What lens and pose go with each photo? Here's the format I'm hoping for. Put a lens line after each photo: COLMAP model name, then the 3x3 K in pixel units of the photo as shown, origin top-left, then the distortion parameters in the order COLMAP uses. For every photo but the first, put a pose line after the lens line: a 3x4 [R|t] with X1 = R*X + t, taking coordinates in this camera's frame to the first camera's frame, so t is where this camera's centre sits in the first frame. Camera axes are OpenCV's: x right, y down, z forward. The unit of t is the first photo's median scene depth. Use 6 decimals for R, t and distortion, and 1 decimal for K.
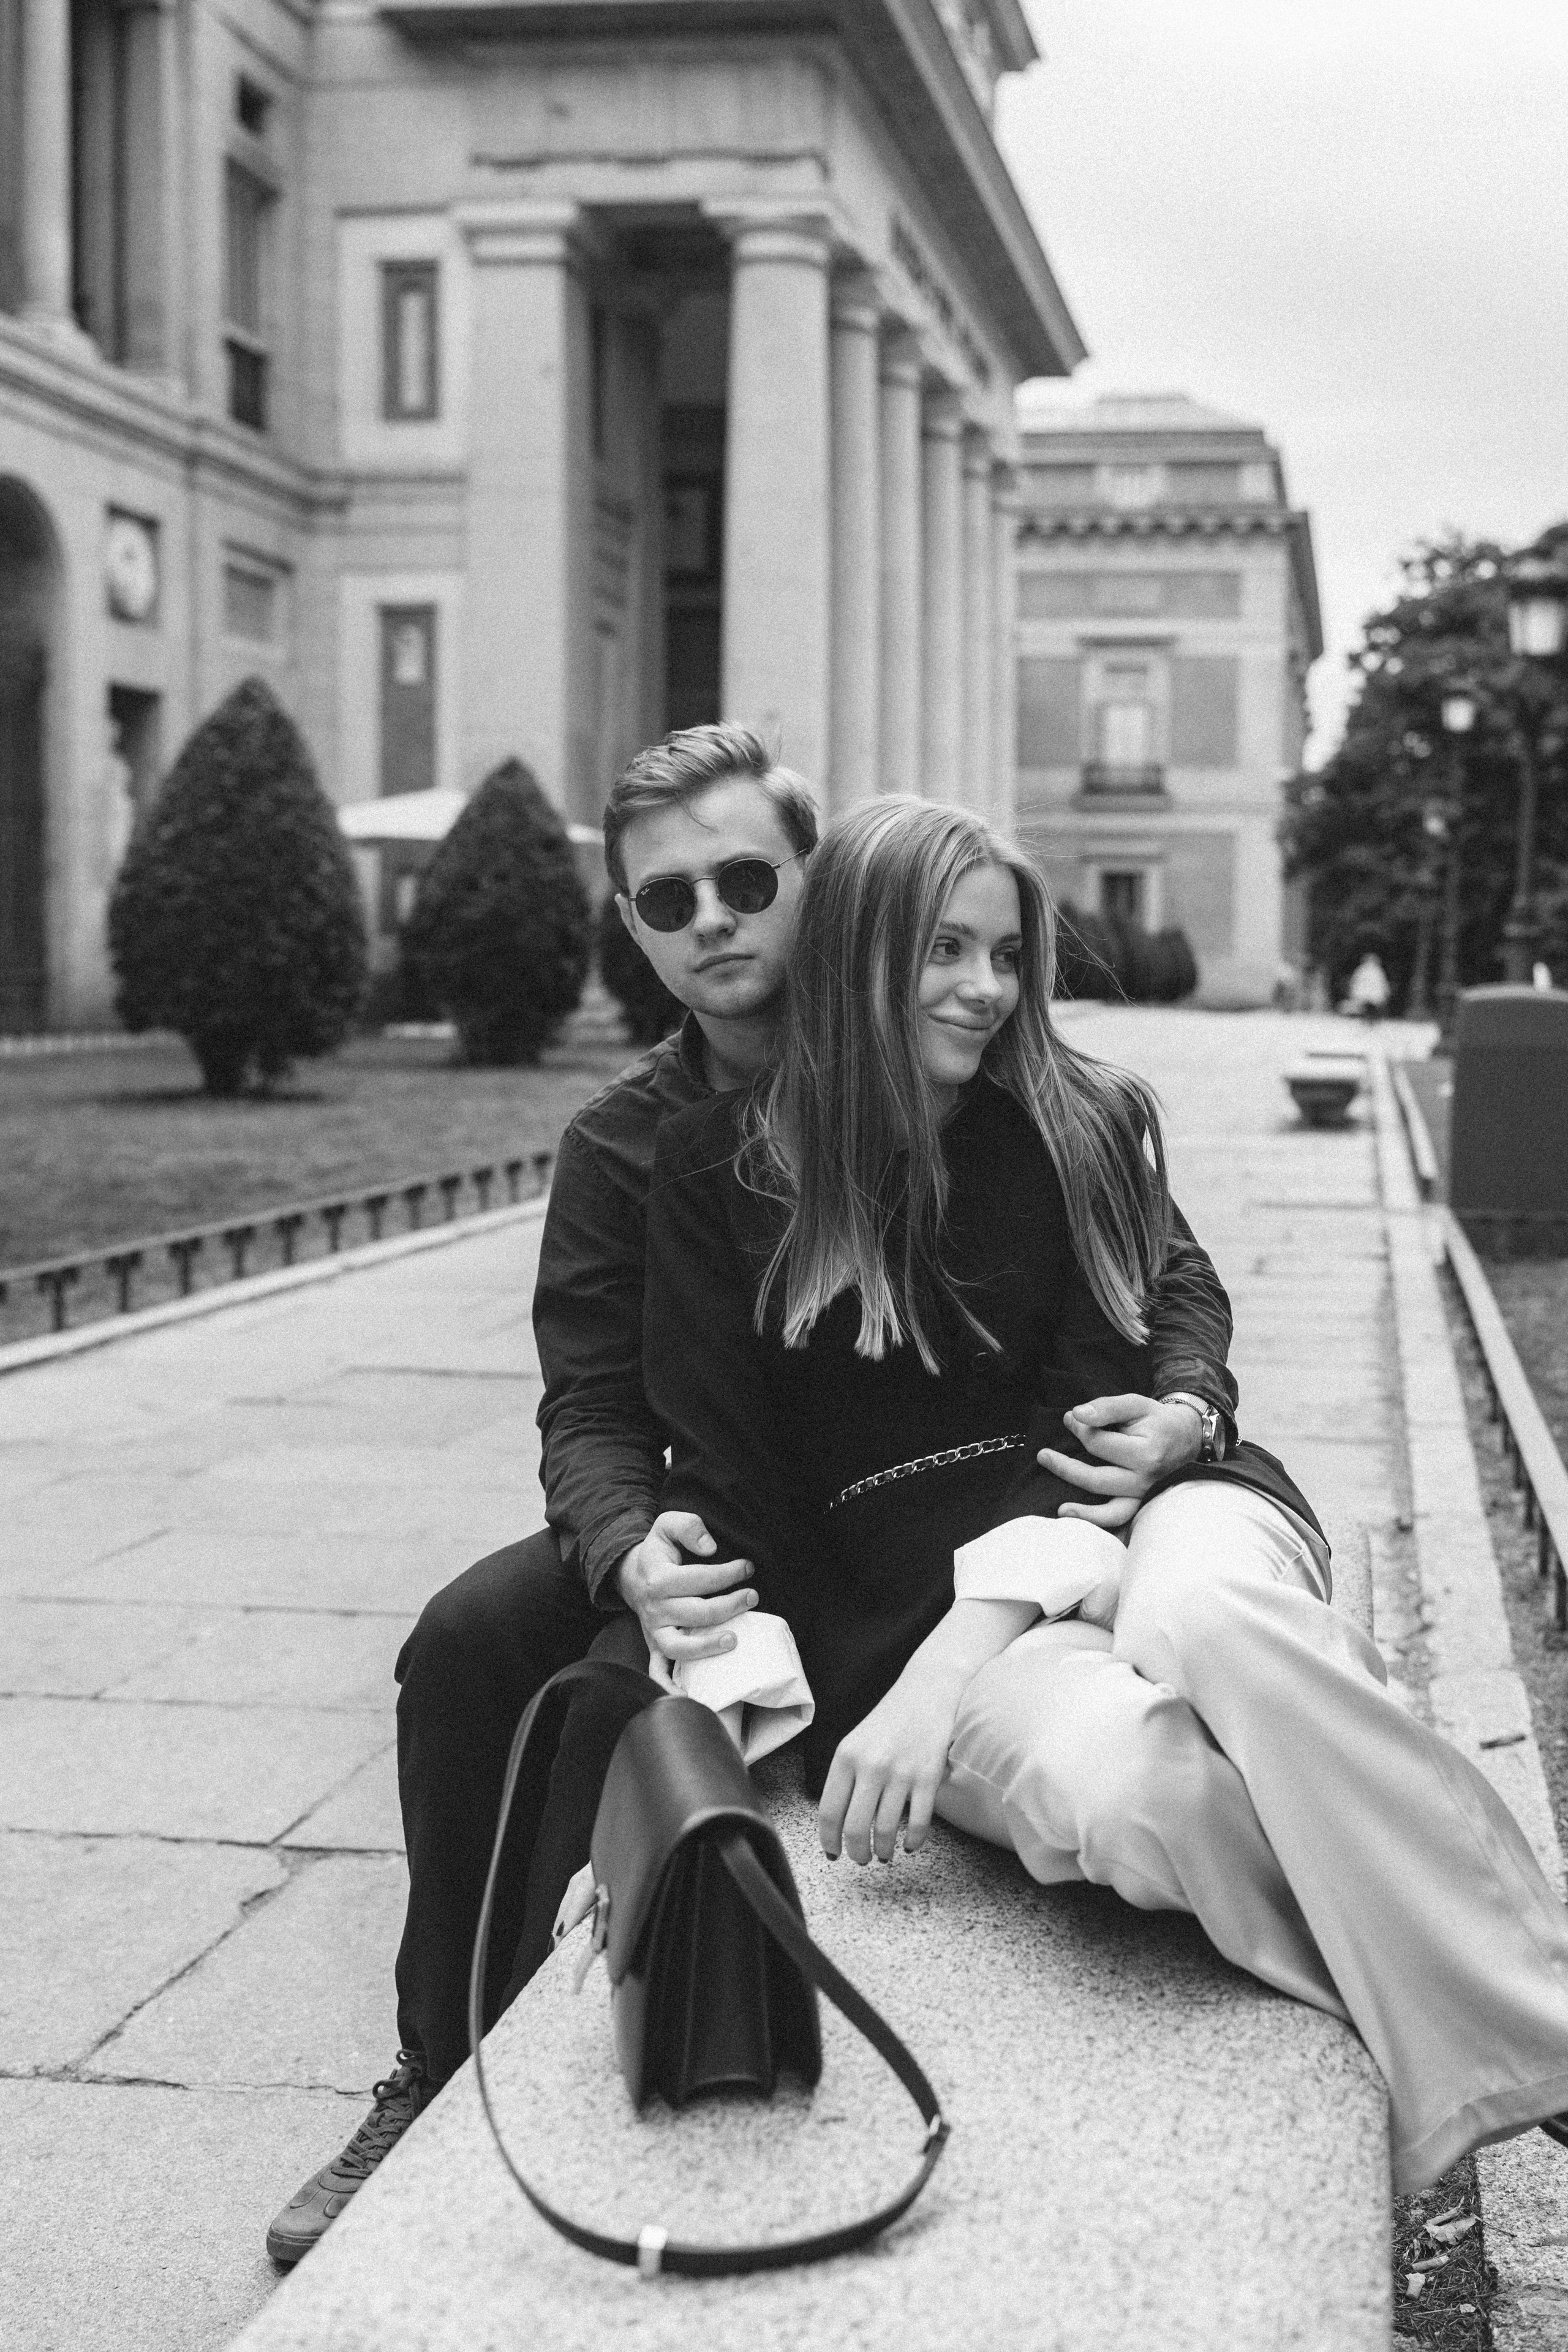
lens RADIAL K [[2457.3, 0, 783.0], [0, 2457.3, 1175.8], [0, 0, 1]] dist [0.011984, 0.000000]
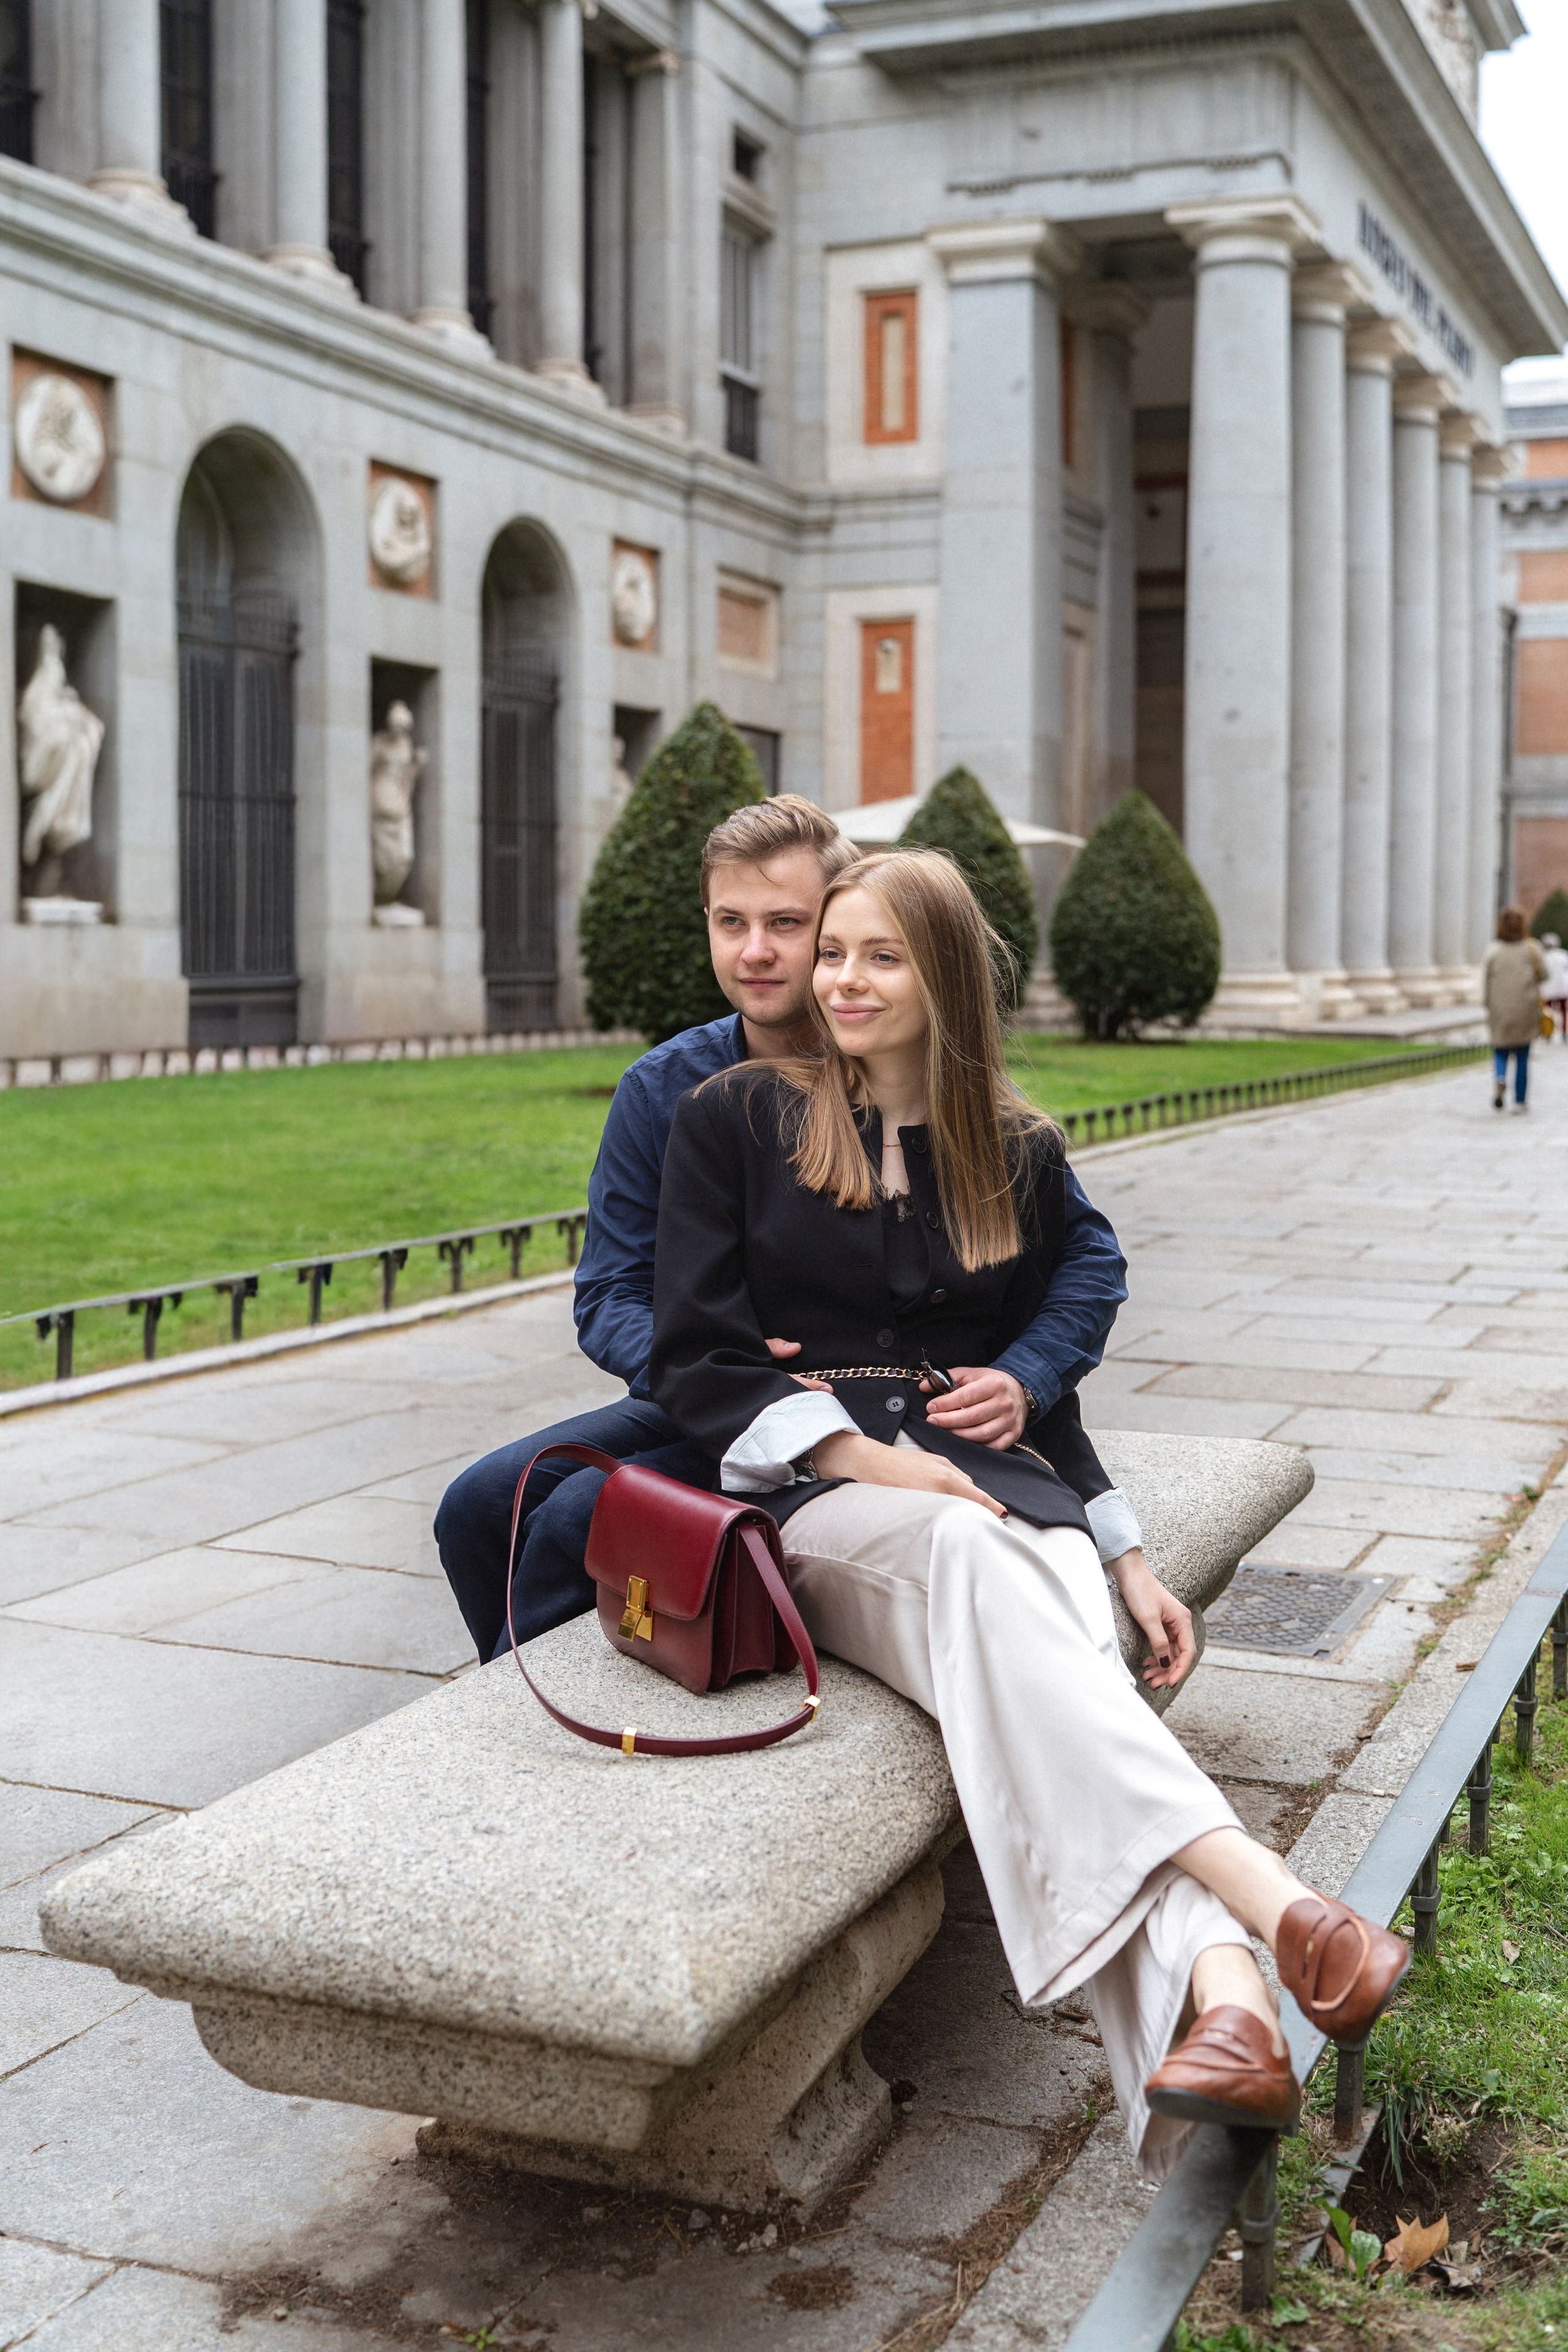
lens RADIAL K [[2708.0, 0, 785.3], [0, 2708.0, 1173.9], [0, 0, 1]] dist [-0.001640, 0.000000]
pose [[0.960961, 0.013305, -0.276363, 0.127903], [-0.013835, 0.999904, 0.000033, 0.003106], [0.276337, 0.003792, 0.961053, -0.112200]]
